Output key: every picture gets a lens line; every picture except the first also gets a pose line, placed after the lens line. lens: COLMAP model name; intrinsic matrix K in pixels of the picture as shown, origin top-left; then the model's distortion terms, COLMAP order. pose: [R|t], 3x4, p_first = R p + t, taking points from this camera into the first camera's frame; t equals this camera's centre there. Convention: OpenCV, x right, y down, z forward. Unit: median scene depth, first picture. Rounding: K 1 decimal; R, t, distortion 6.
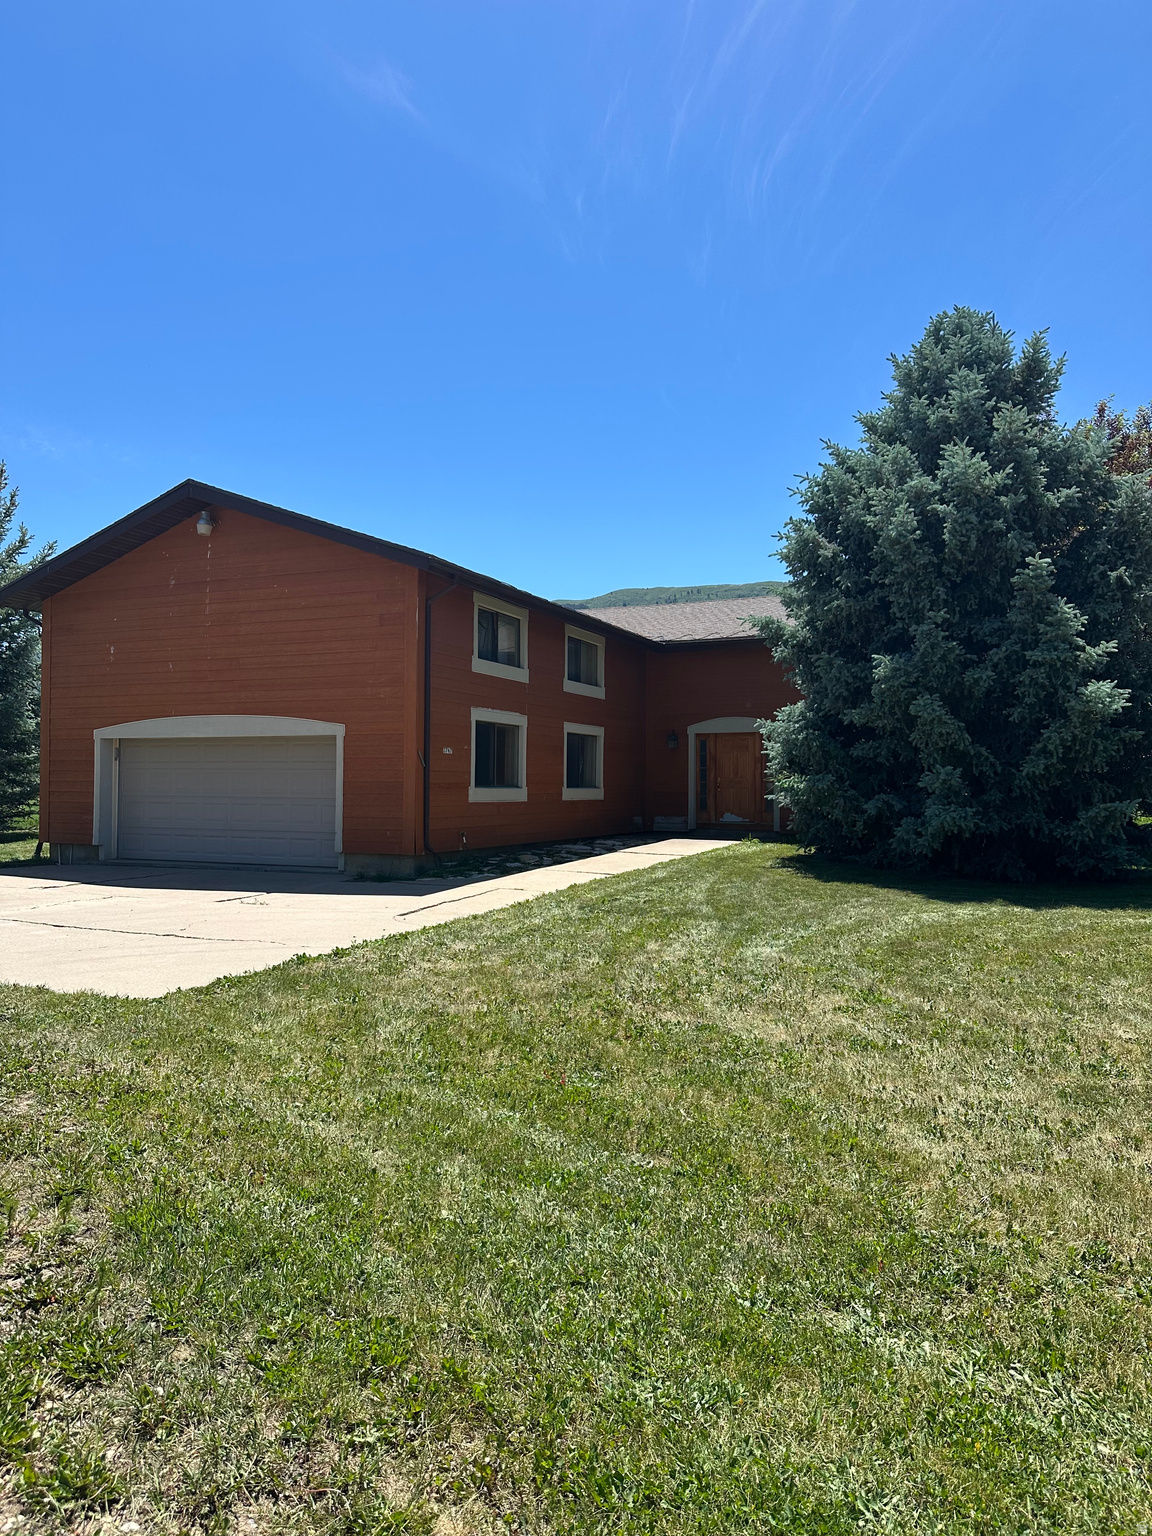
lens RADIAL K [[1053.3, 0, 569.9], [0, 1053.3, 771.6], [0, 0, 1]] dist [0.122392, -0.220314]
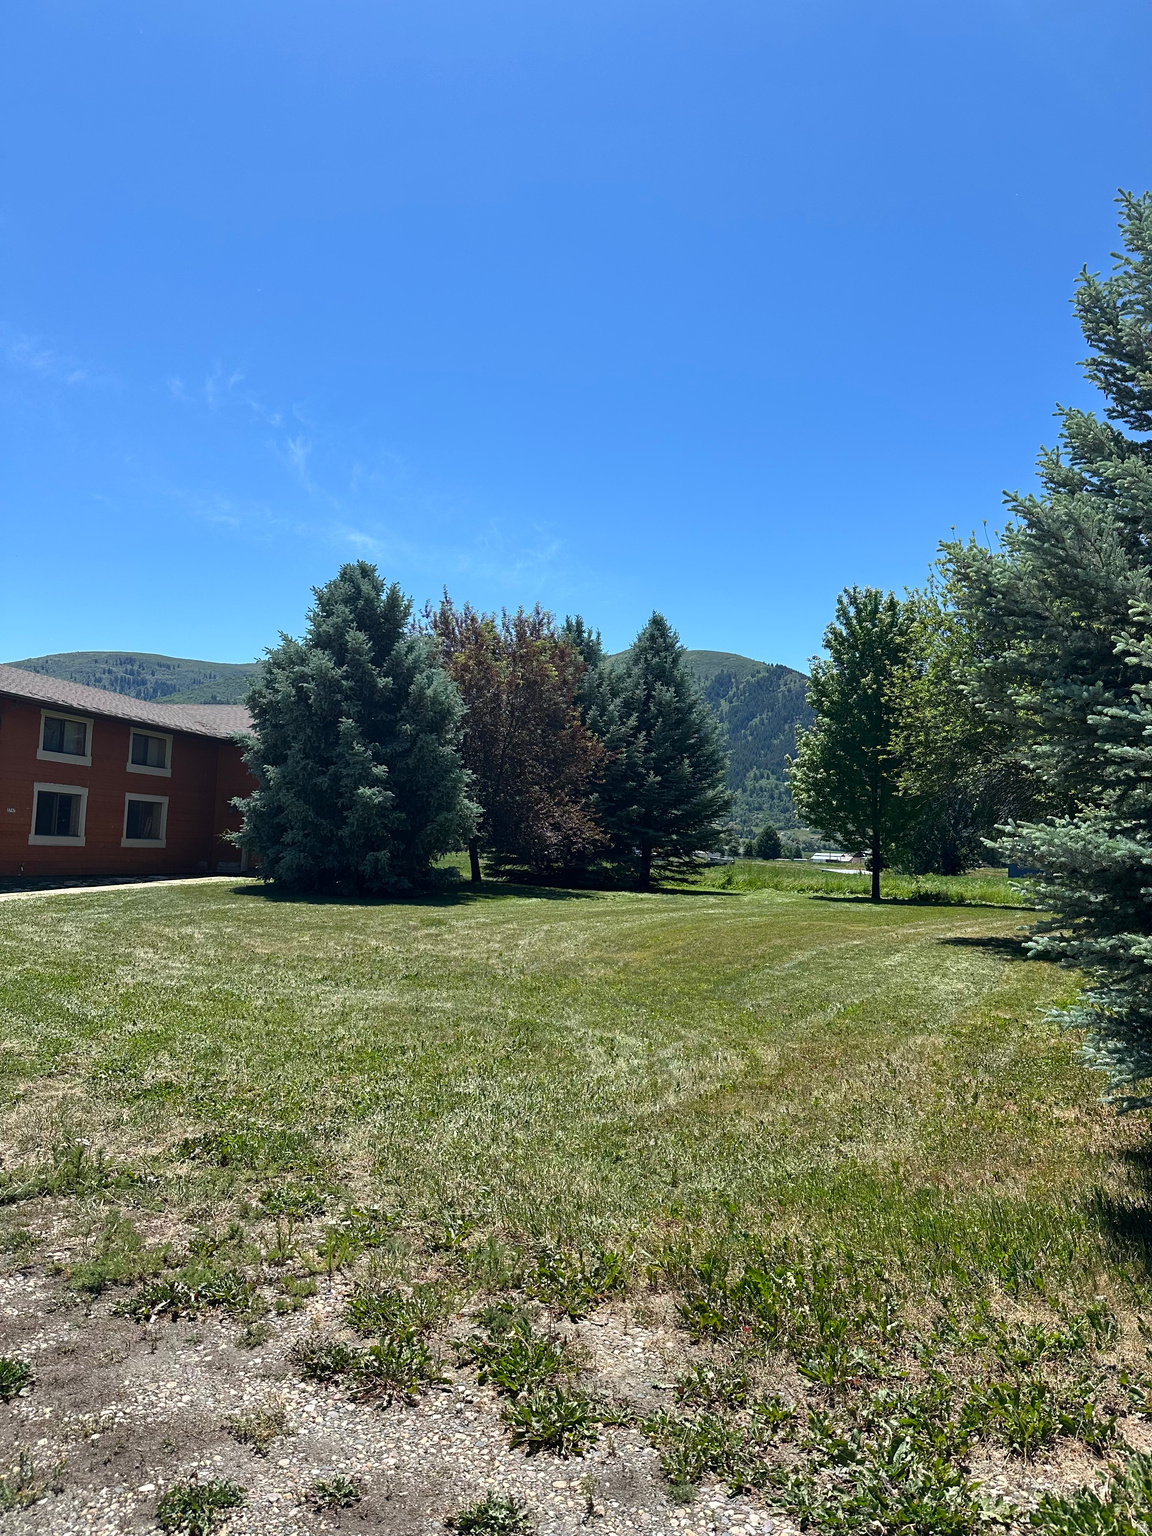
lens RADIAL K [[1053.3, 0, 569.9], [0, 1053.3, 771.6], [0, 0, 1]] dist [0.122392, -0.220314]
pose [[0.979506, 0.046176, 0.196049, 0.359787], [-0.034434, 0.997426, -0.062888, -0.005453], [-0.198449, 0.054848, 0.978575, -0.669219]]
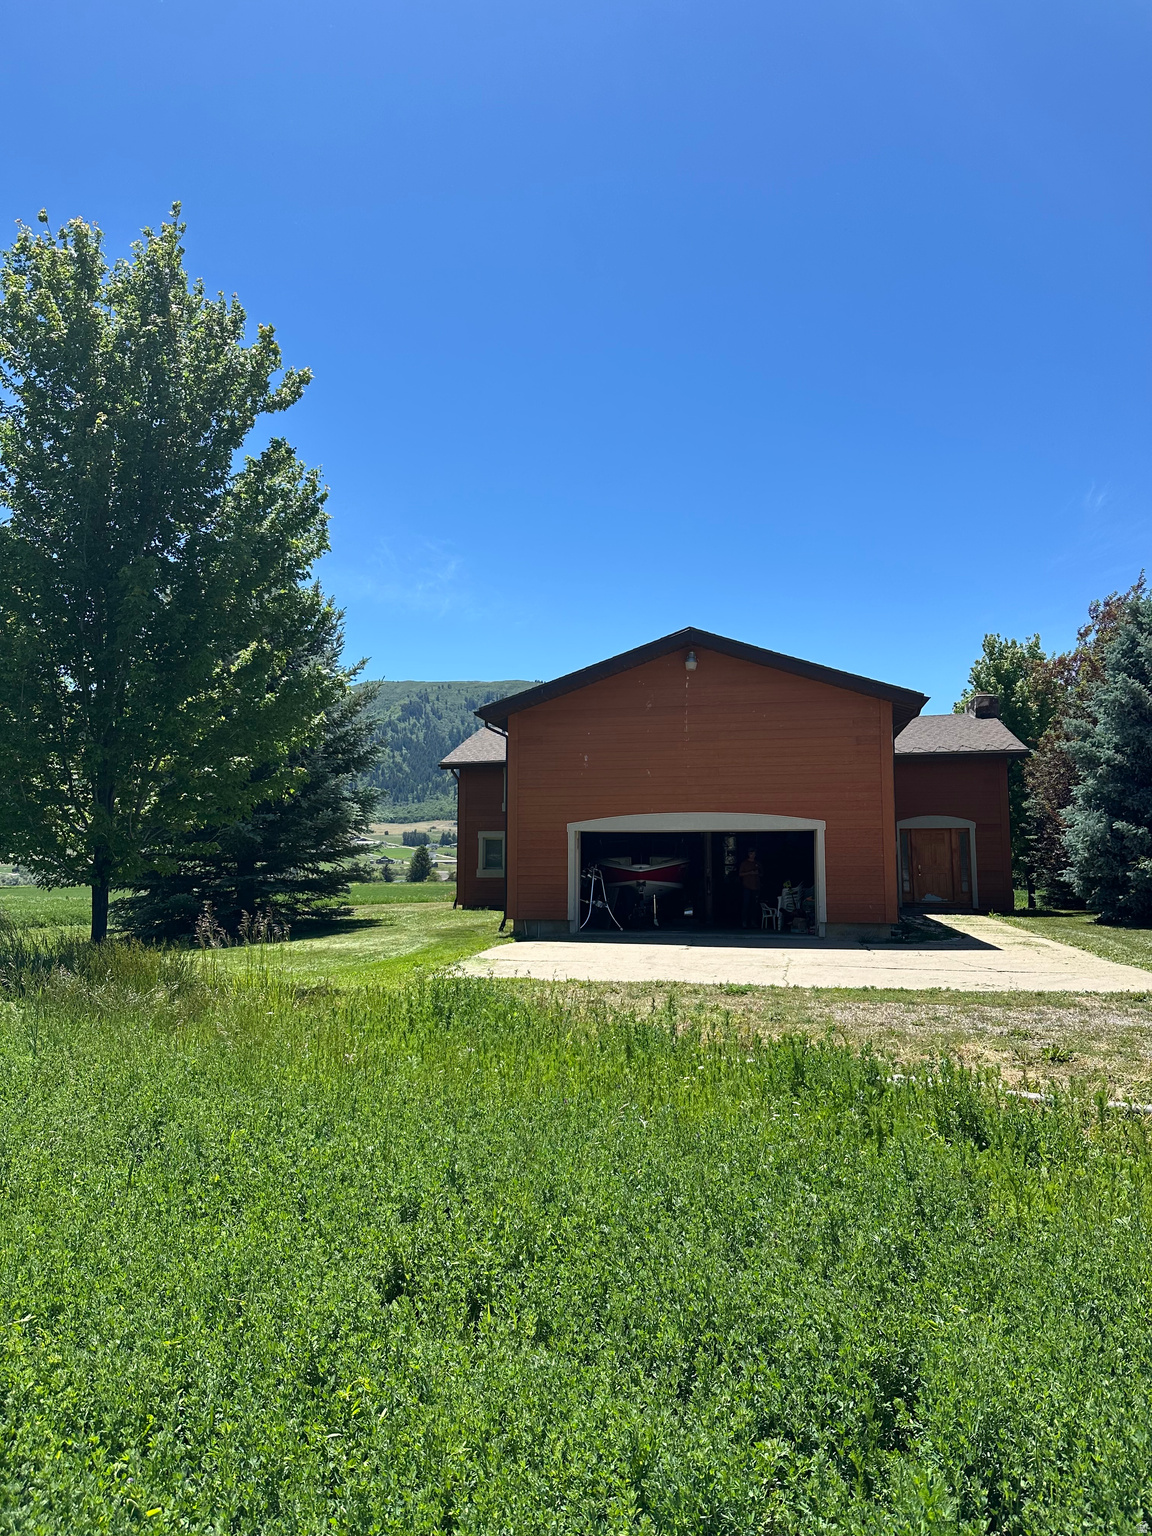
lens RADIAL K [[1053.3, 0, 569.9], [0, 1053.3, 771.6], [0, 0, 1]] dist [0.122392, -0.220314]
pose [[0.965084, 0.015122, 0.261505, -0.786265], [0.007594, 0.996297, -0.085639, 0.002874], [-0.261832, 0.084635, 0.961395, -0.138480]]
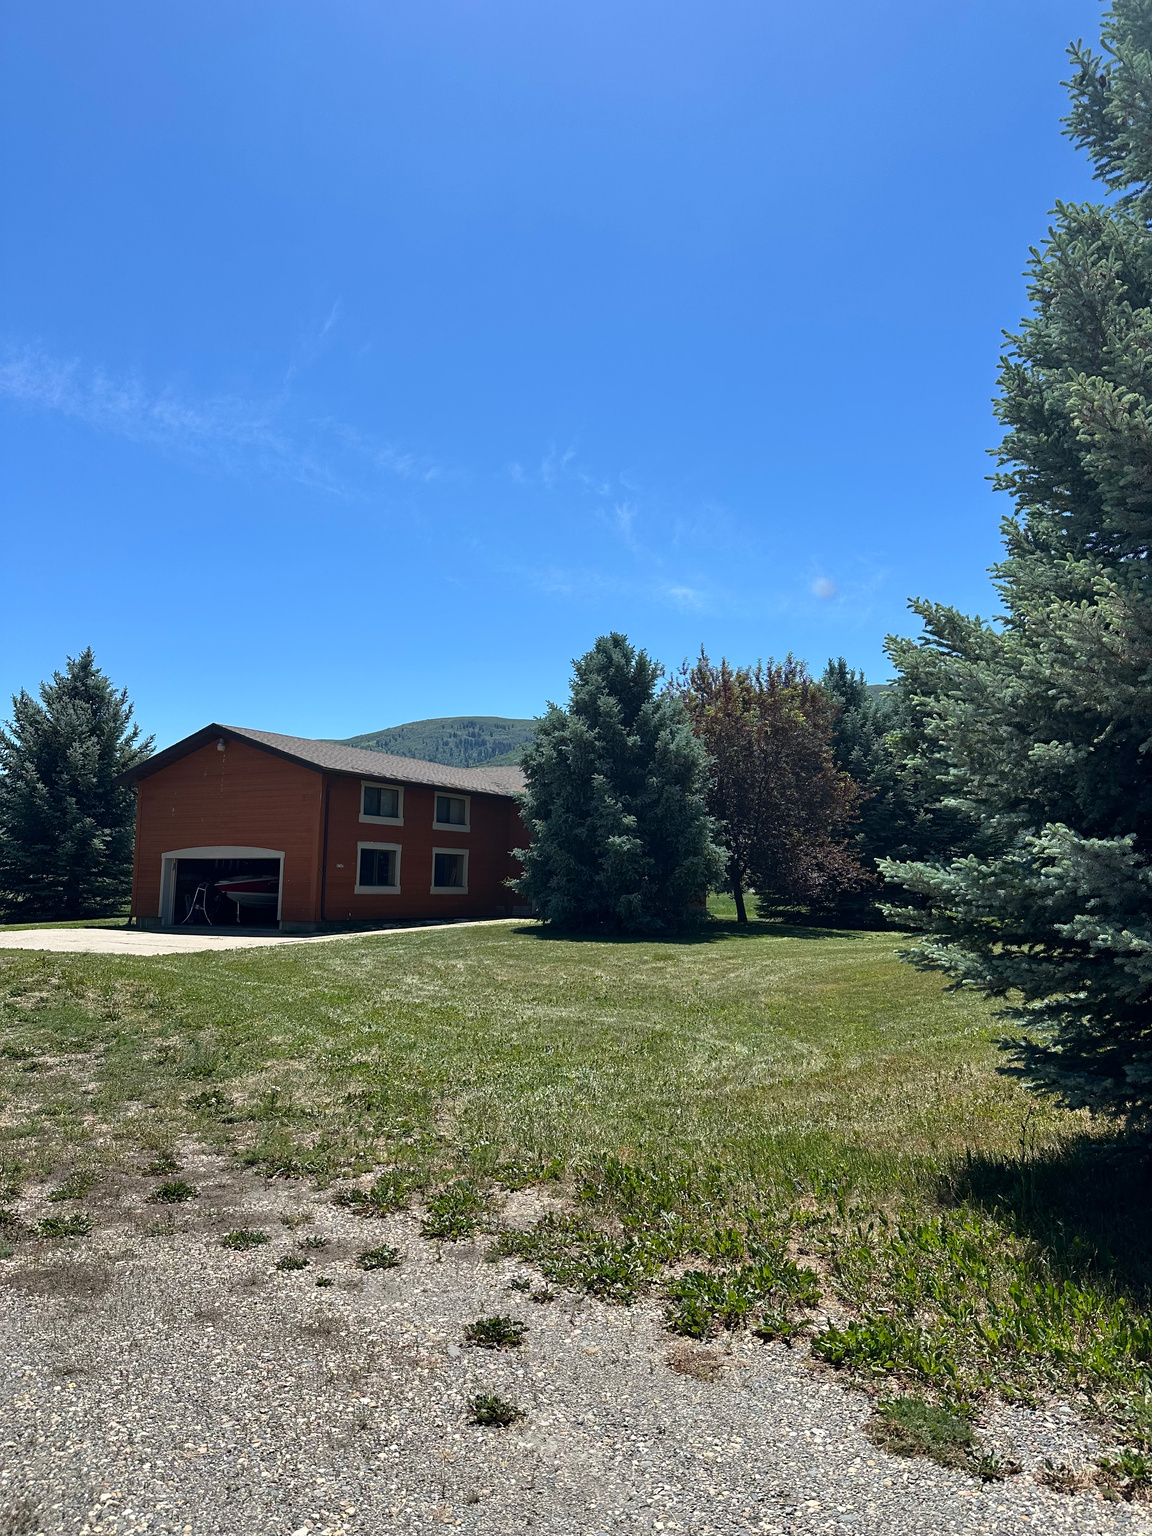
lens RADIAL K [[1051.7, 0, 576.0], [0, 1051.7, 768.0], [0, 0, 1]] dist [0.118152, -0.000601]
pose [[0.994976, -0.000089, -0.100111, 0.467444], [-0.009954, 0.994957, -0.099810, -0.008310], [0.099615, 0.100305, 0.989957, -0.796802]]
